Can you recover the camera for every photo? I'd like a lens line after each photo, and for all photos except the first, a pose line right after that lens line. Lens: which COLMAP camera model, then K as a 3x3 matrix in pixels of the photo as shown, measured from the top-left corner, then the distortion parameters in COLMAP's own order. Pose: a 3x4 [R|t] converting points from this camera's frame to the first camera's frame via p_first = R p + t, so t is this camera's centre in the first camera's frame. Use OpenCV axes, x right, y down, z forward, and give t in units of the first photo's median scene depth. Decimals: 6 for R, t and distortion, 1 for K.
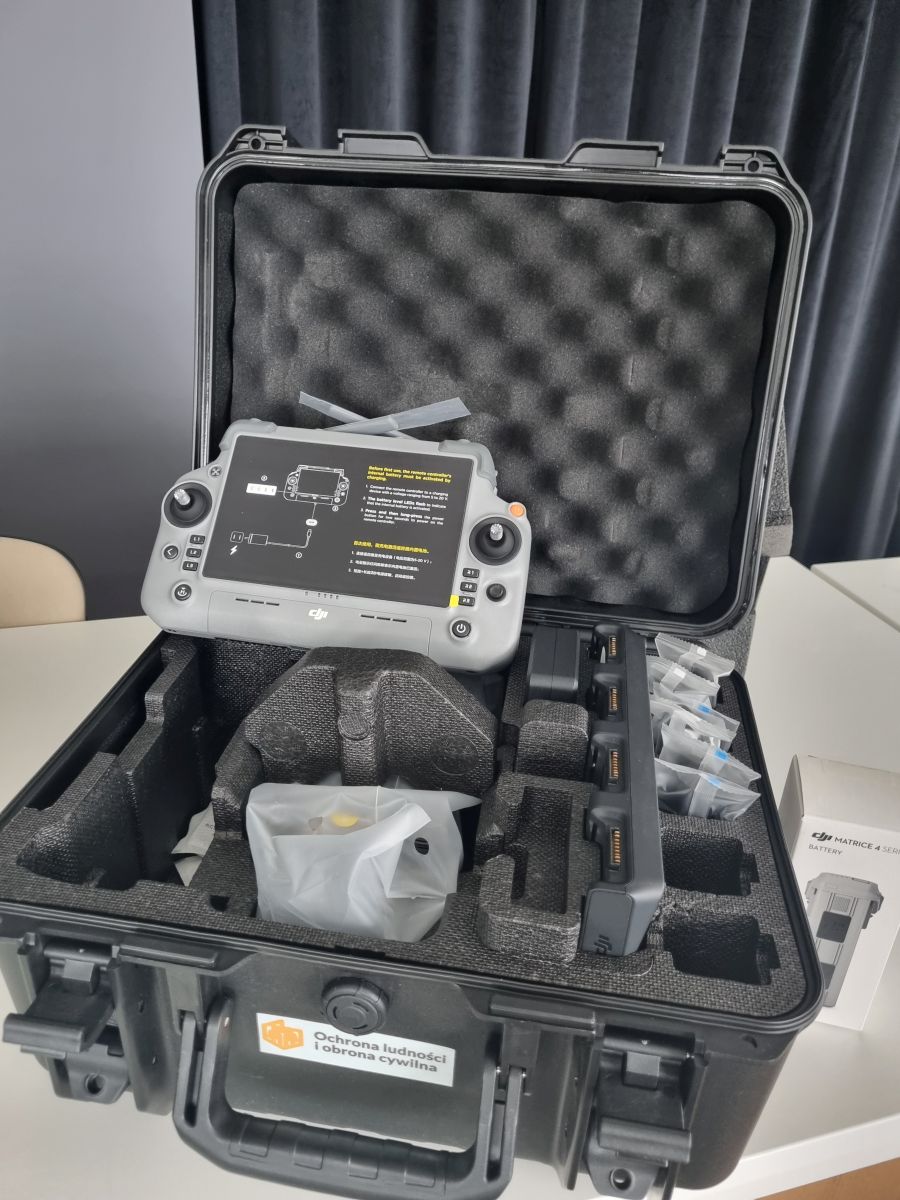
lens RADIAL K [[908.4, 0, 451.8], [0, 908.4, 598.7], [0, 0, 1]] dist [0.055224, -0.049055]
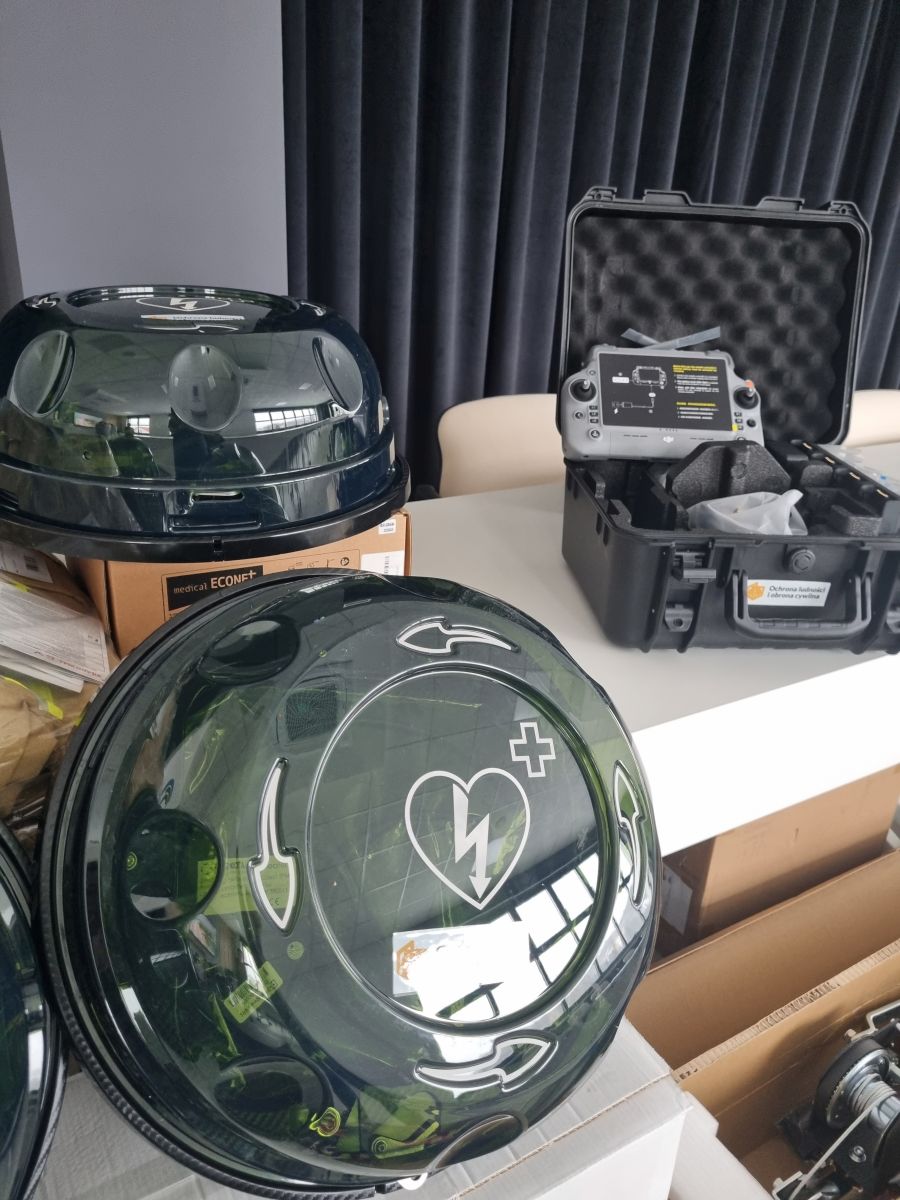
lens RADIAL K [[908.4, 0, 448.2], [0, 908.4, 609.5], [0, 0, 1]] dist [0.055224, -0.049055]
pose [[0.967876, -0.089047, 0.235130, -1.035687], [0.091928, 0.995765, -0.001298, 0.320374], [-0.234018, 0.022871, 0.971963, -0.733936]]
